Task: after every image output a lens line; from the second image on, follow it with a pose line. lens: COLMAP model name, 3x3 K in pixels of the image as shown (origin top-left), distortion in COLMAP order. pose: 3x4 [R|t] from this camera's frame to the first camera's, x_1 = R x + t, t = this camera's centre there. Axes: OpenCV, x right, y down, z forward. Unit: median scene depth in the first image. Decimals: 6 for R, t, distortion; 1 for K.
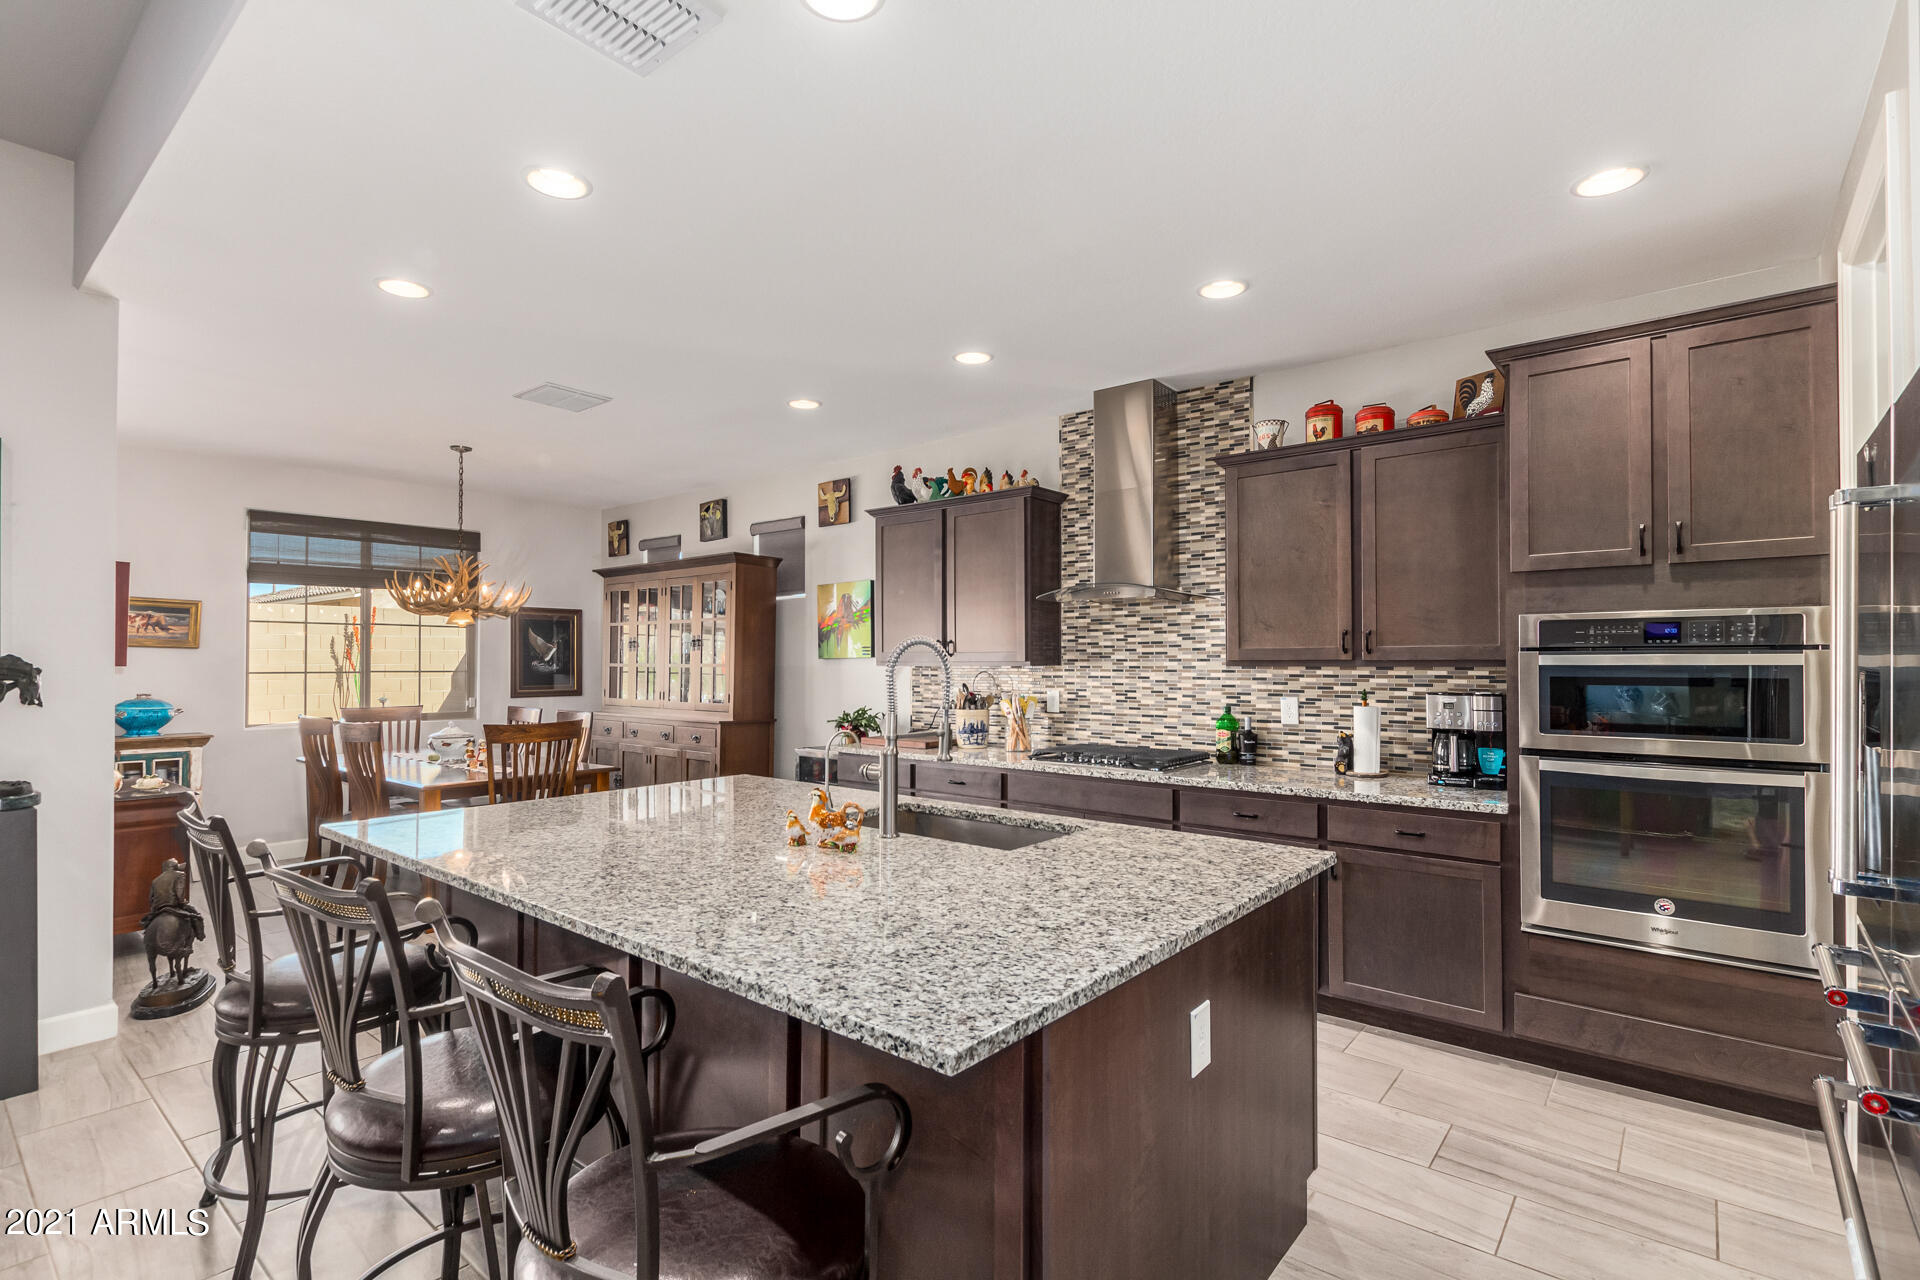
lens RADIAL K [[900.0, 0, 963.9], [0, 900.0, 650.6], [0, 0, 1]] dist [0.001087, -0.000421]
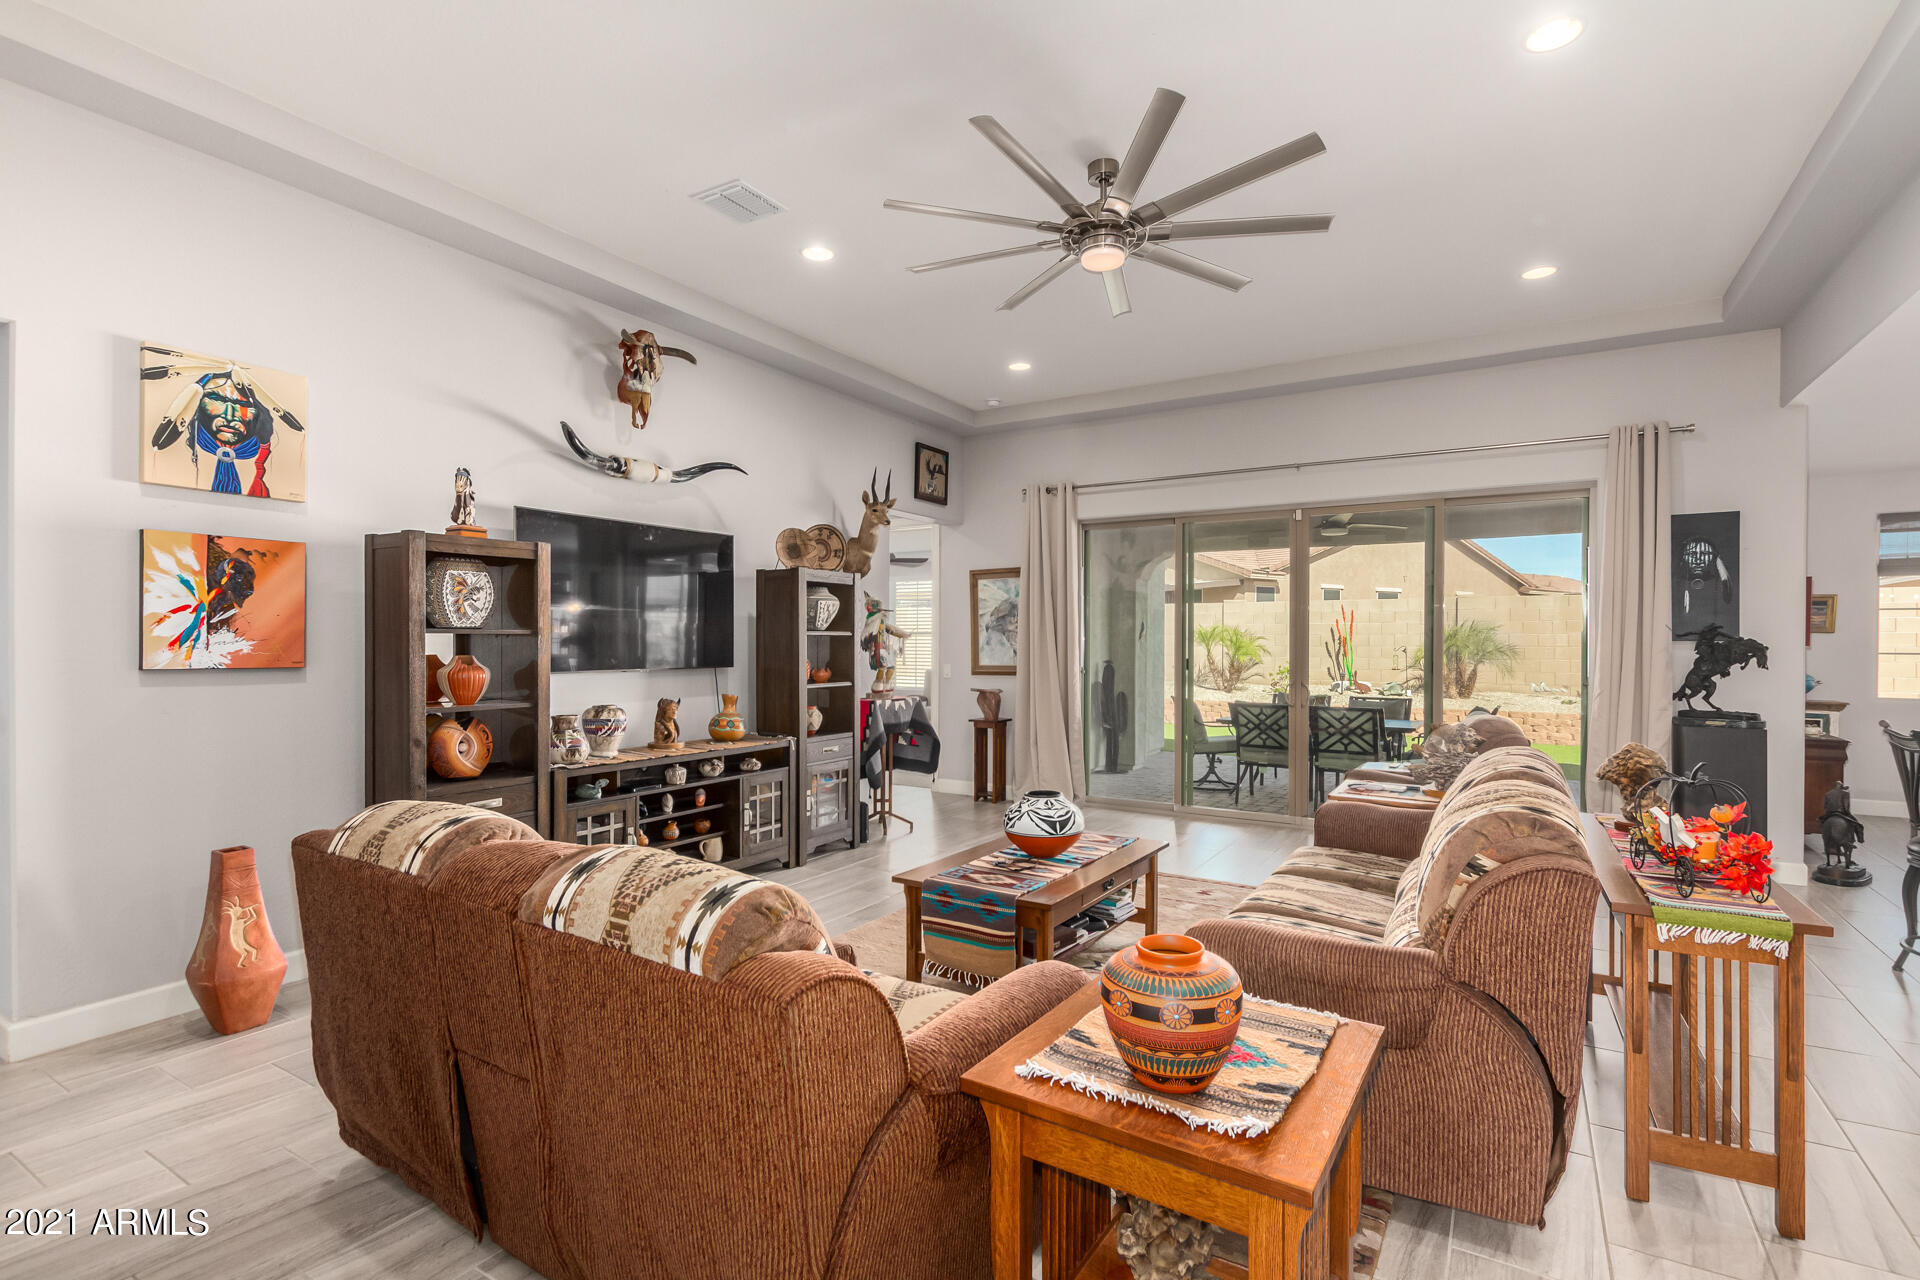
lens RADIAL K [[900.0, 0, 963.9], [0, 900.0, 650.6], [0, 0, 1]] dist [0.001087, -0.000421]
pose [[0.134675, 0.010252, -0.990837, 0.264159], [0.008045, 0.999902, 0.011439, -0.002305], [0.990857, -0.009512, 0.134579, -0.429939]]
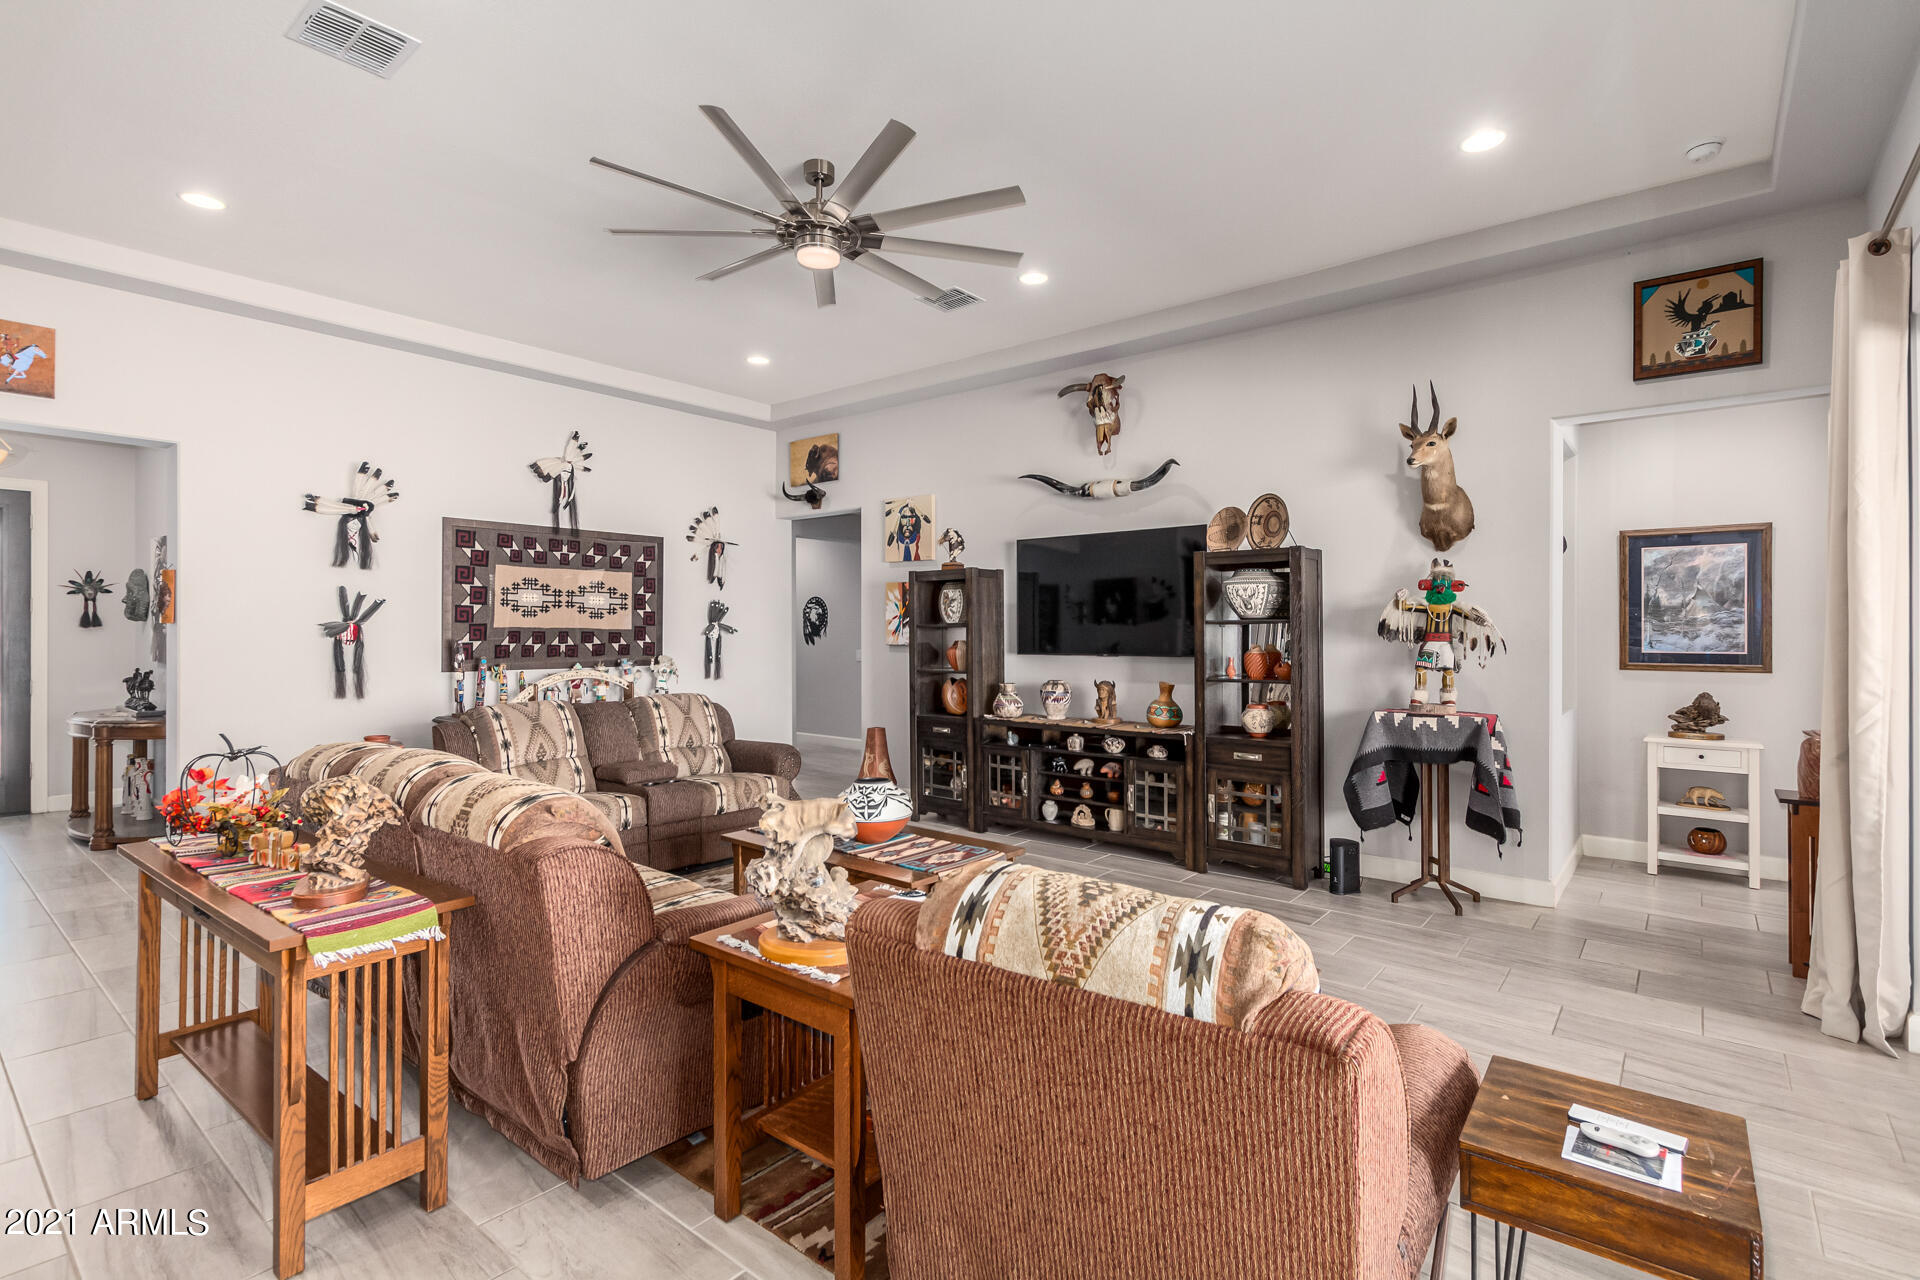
lens RADIAL K [[901.5, 0, 964.8], [0, 901.5, 627.7], [0, 0, 1]] dist [0.006182, 0.000193]
pose [[-0.999985, 0.002663, -0.004789, -0.592565], [0.002730, 0.999898, -0.014024, 0.007475], [0.004751, -0.014037, -0.999890, 0.561951]]
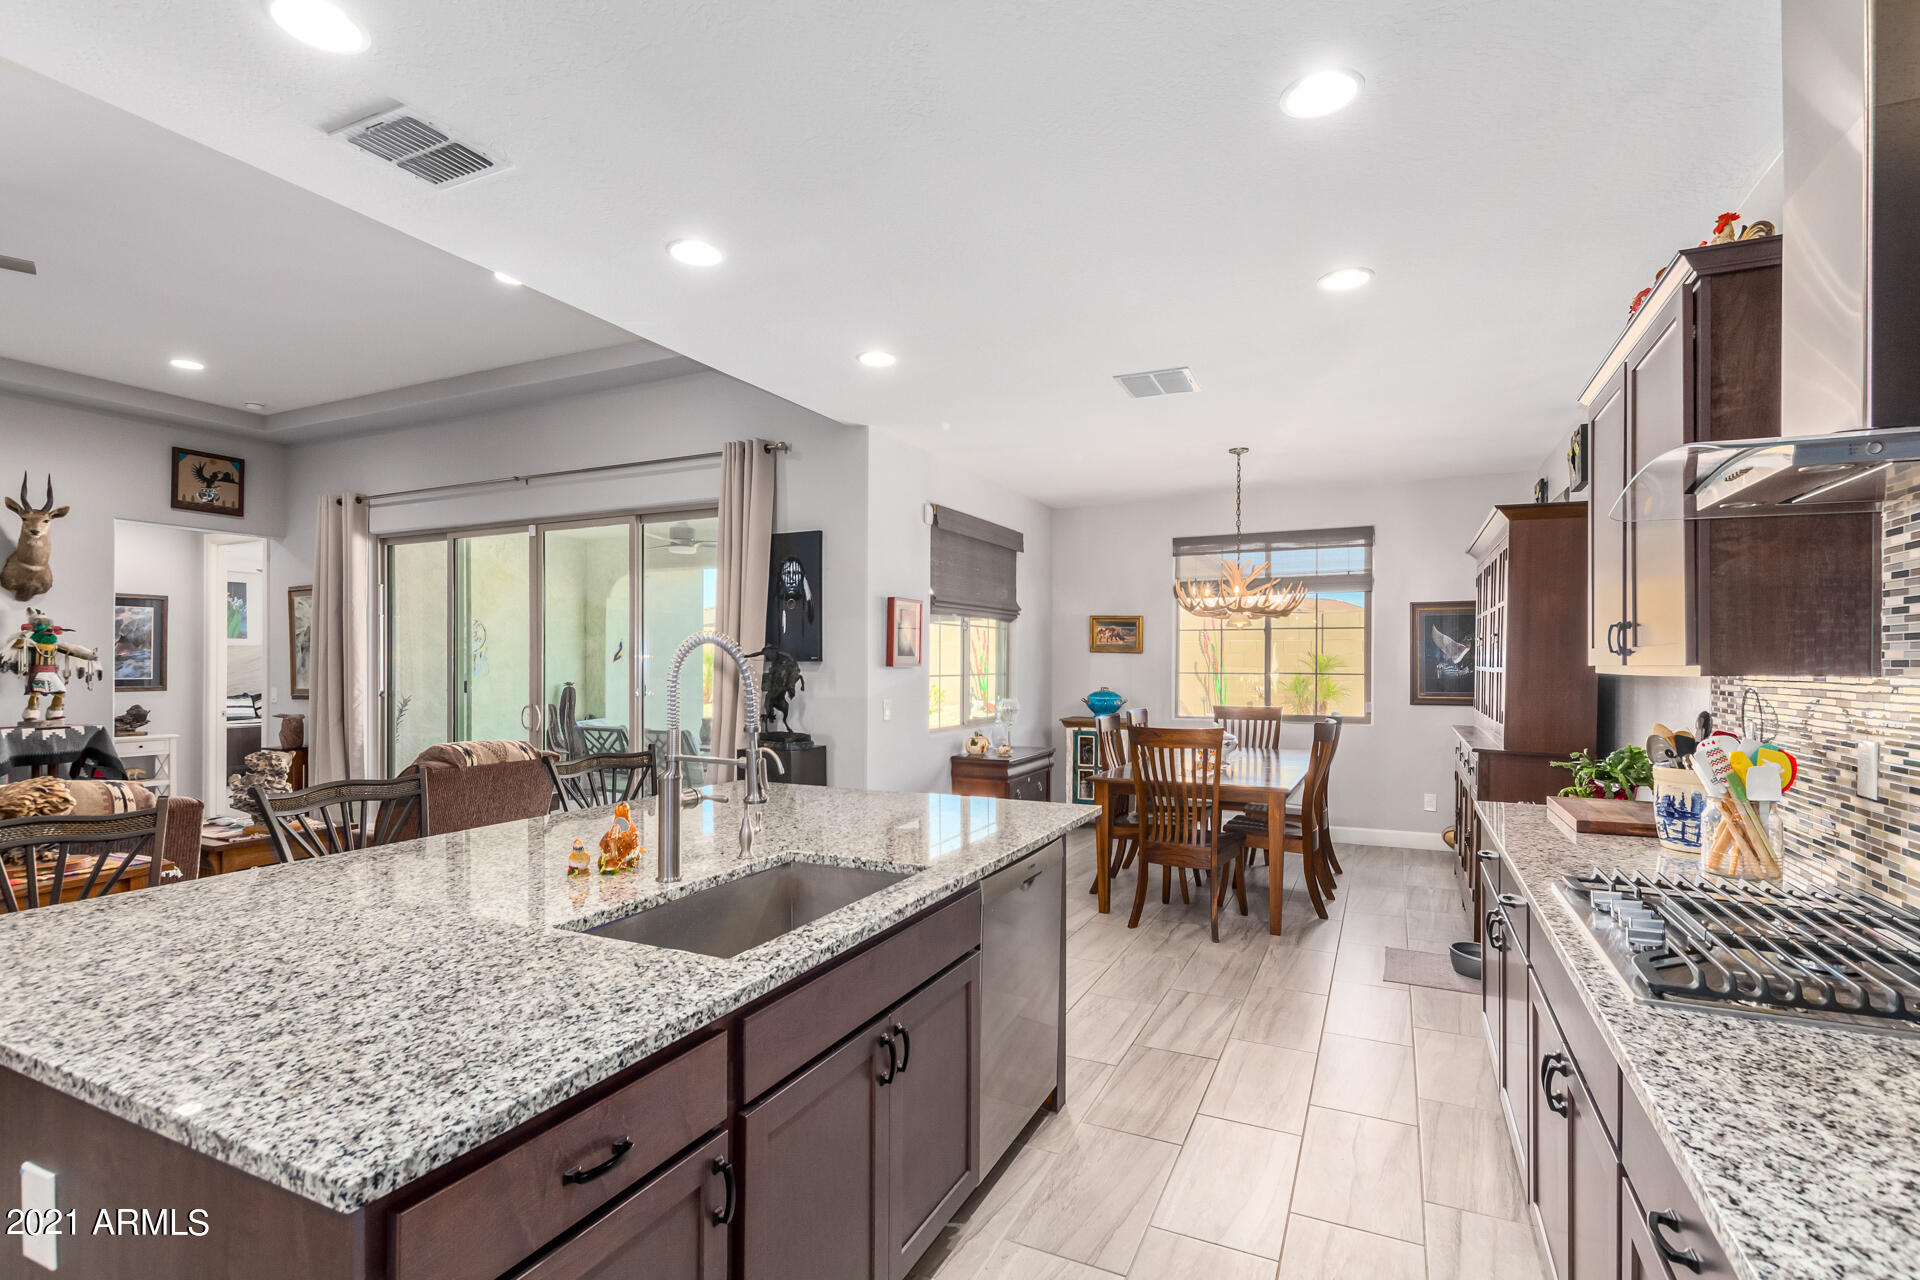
lens RADIAL K [[893.9, 0, 964.2], [0, 893.9, 663.0], [0, 0, 1]] dist [0.002234, 0.000067]
pose [[0.241066, 0.001044, -0.970508, 0.389993], [0.009837, 0.999945, 0.003519, 0.005512], [0.970459, -0.010396, 0.241043, 0.543925]]
